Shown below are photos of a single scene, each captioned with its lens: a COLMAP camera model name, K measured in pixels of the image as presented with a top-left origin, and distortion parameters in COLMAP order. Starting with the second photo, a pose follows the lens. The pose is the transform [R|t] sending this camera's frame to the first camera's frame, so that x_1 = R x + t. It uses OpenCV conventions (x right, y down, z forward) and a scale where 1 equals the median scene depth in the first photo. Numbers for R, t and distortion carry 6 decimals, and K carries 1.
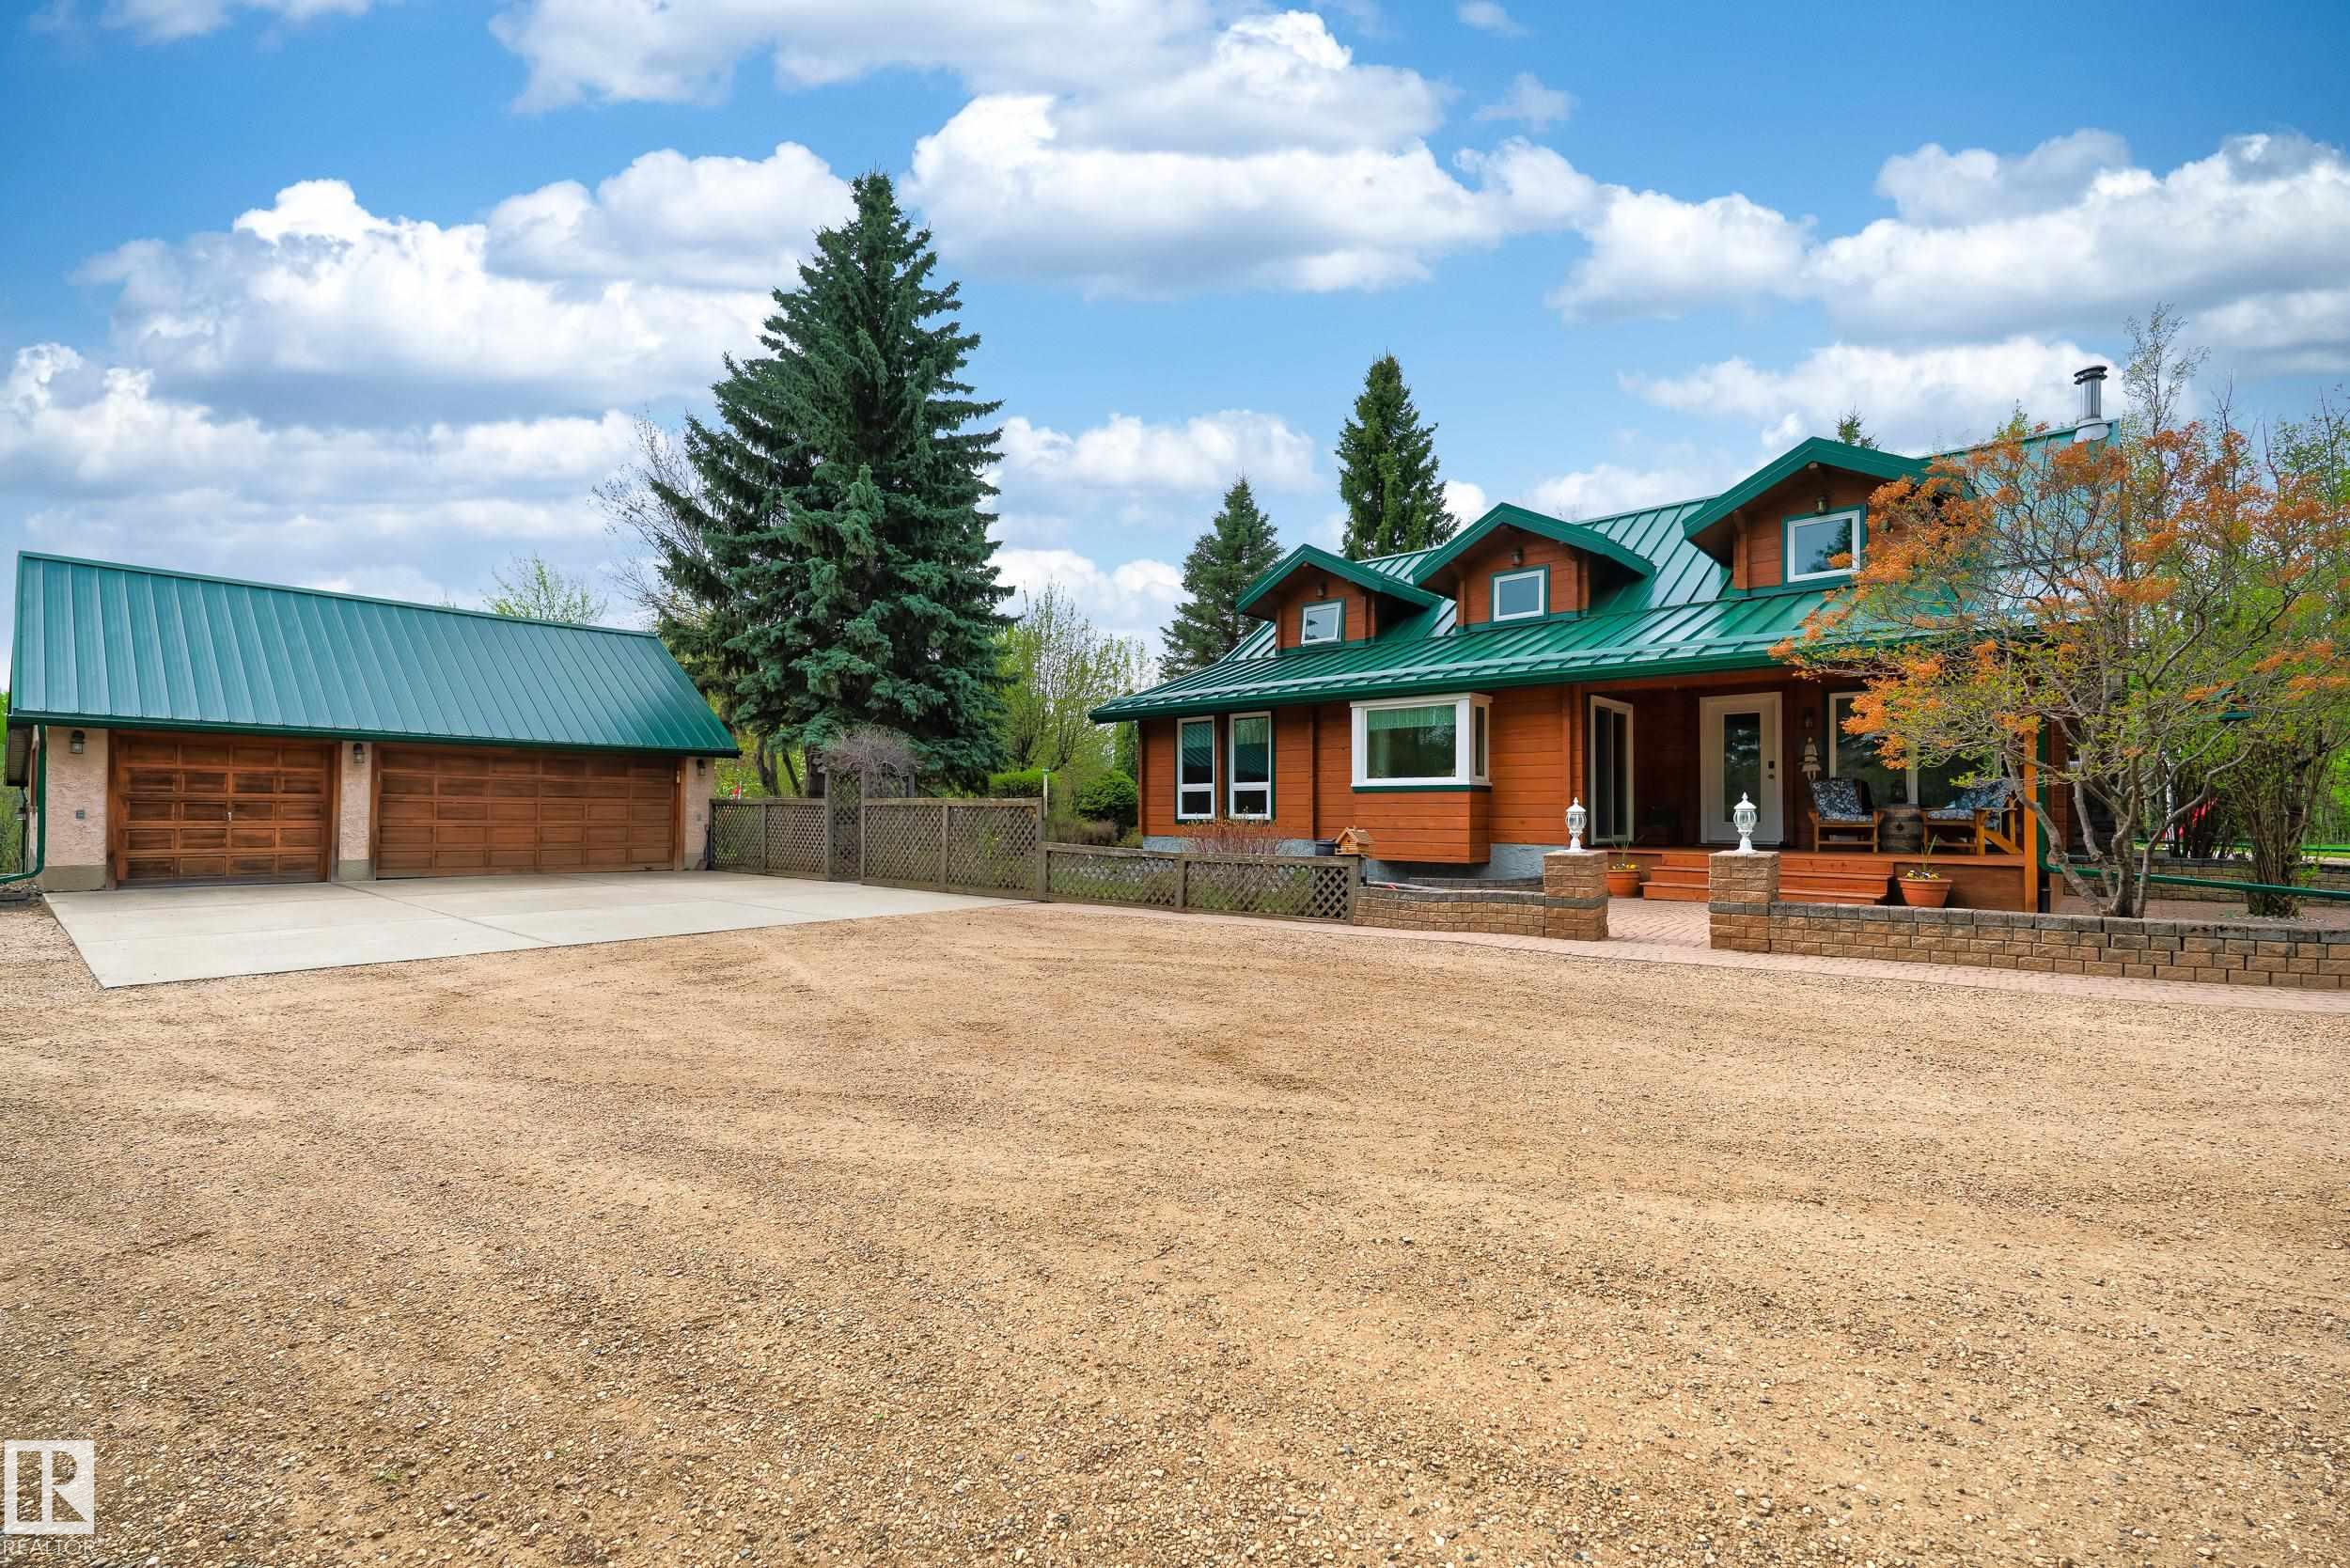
lens RADIAL K [[1014.3, 0, 1166.2], [0, 1014.3, 817.8], [0, 0, 1]] dist [0.000441, 0.000360]
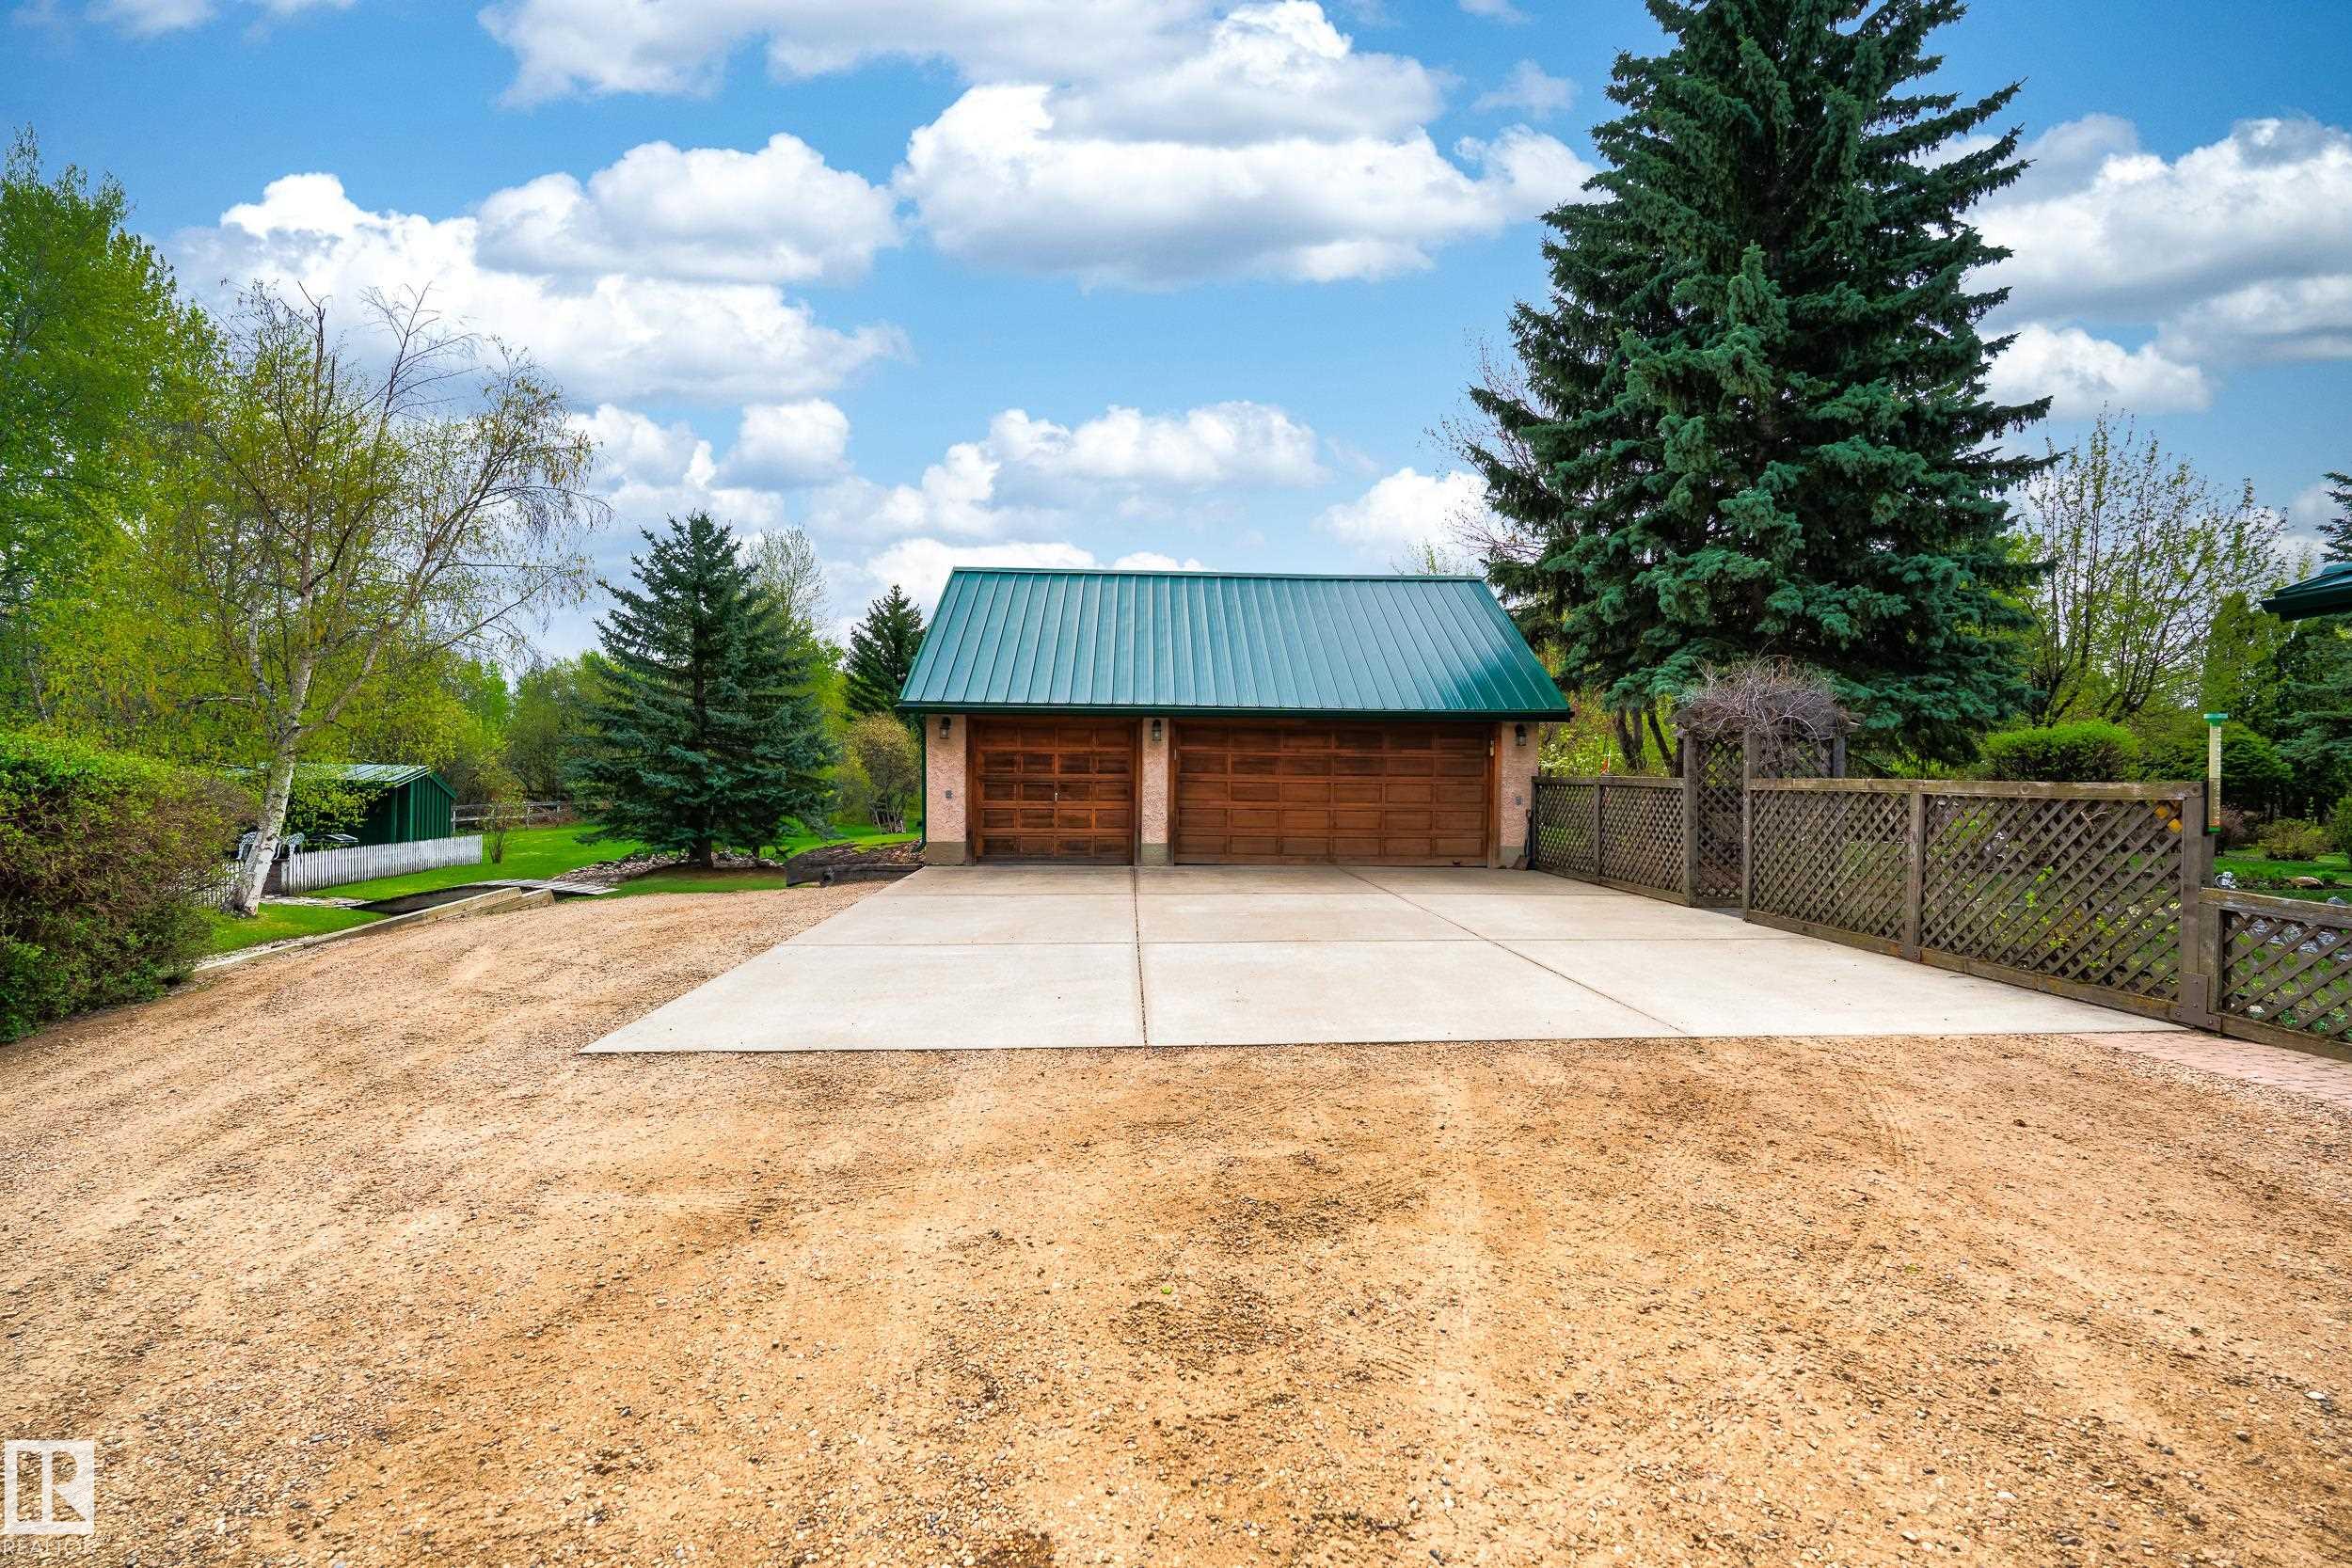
lens RADIAL K [[1023.9, 0, 1167.3], [0, 1023.9, 765.9], [0, 0, 1]] dist [-0.003774, -0.000317]
pose [[0.677943, -0.007467, -0.735076, -0.078364], [-0.007914, 0.999816, -0.017456, -0.011846], [0.735071, 0.017652, 0.677760, 0.306229]]
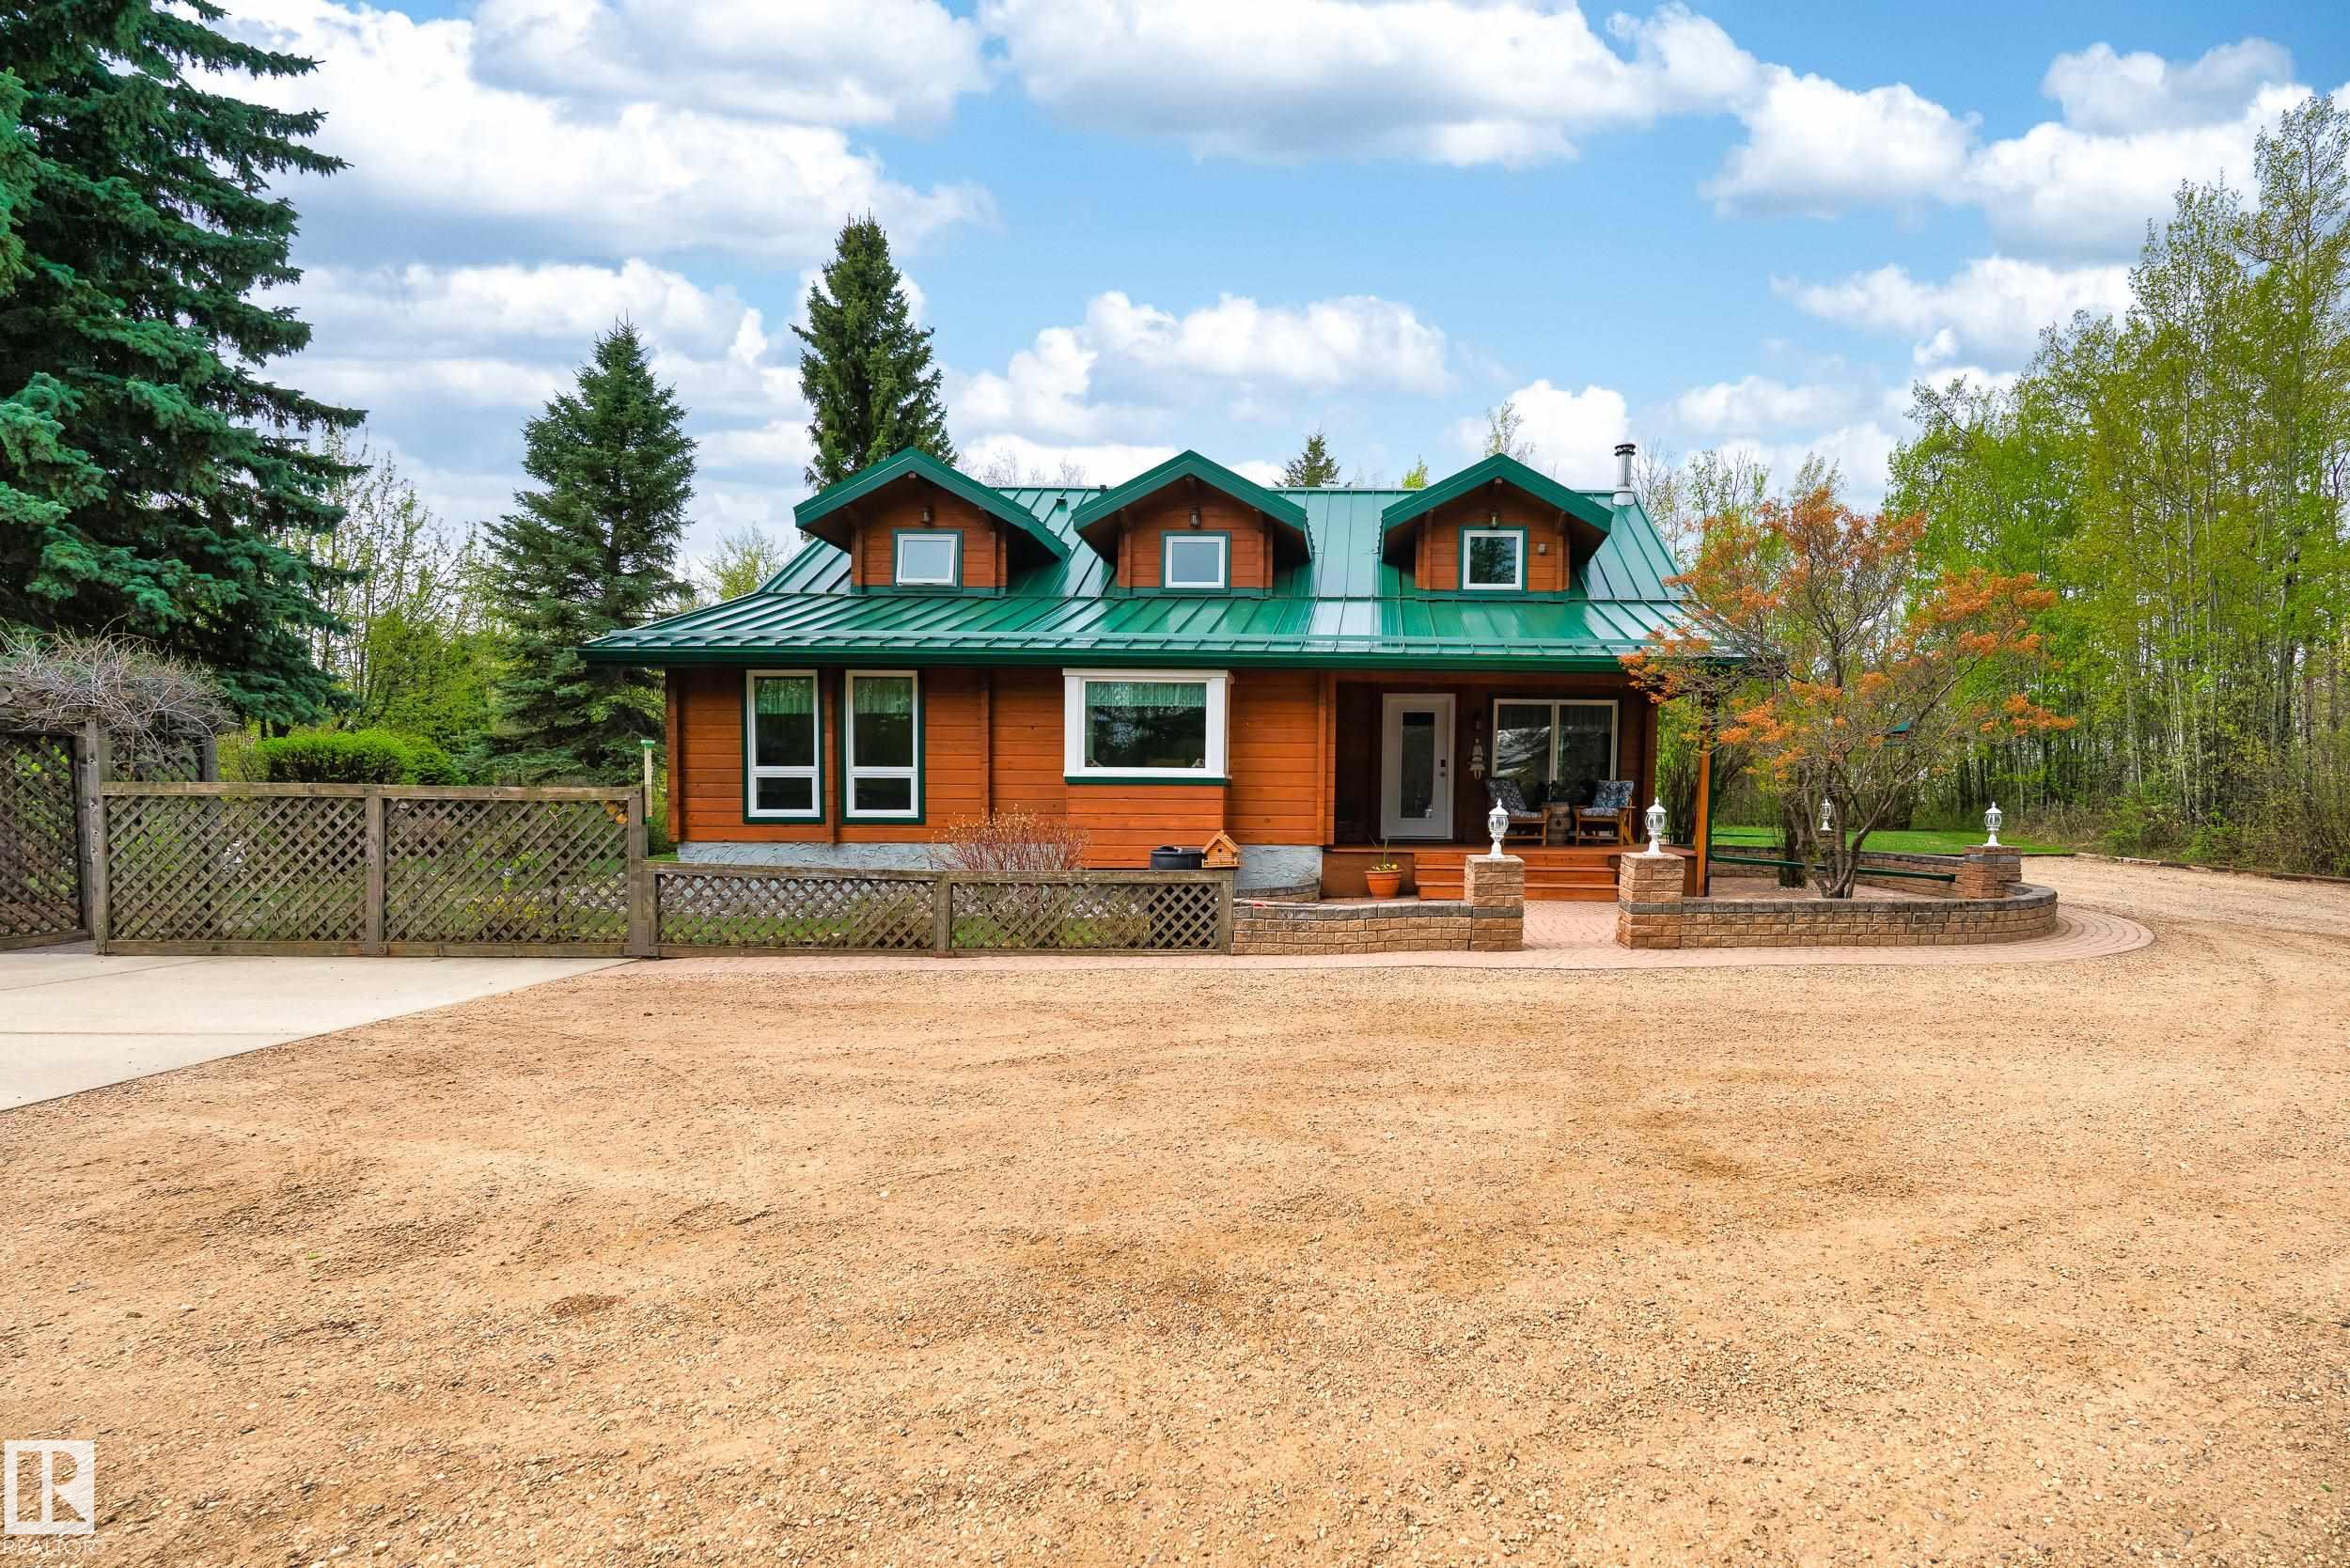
lens RADIAL K [[1102.7, 0, 1379.4], [0, 1102.7, 872.9], [0, 0, 1]] dist [-0.003394, -0.000083]
pose [[0.735726, -0.040154, 0.676088, -0.185245], [-0.000762, 0.998191, 0.060114, -0.006449], [-0.677279, -0.044743, 0.734365, 0.170410]]
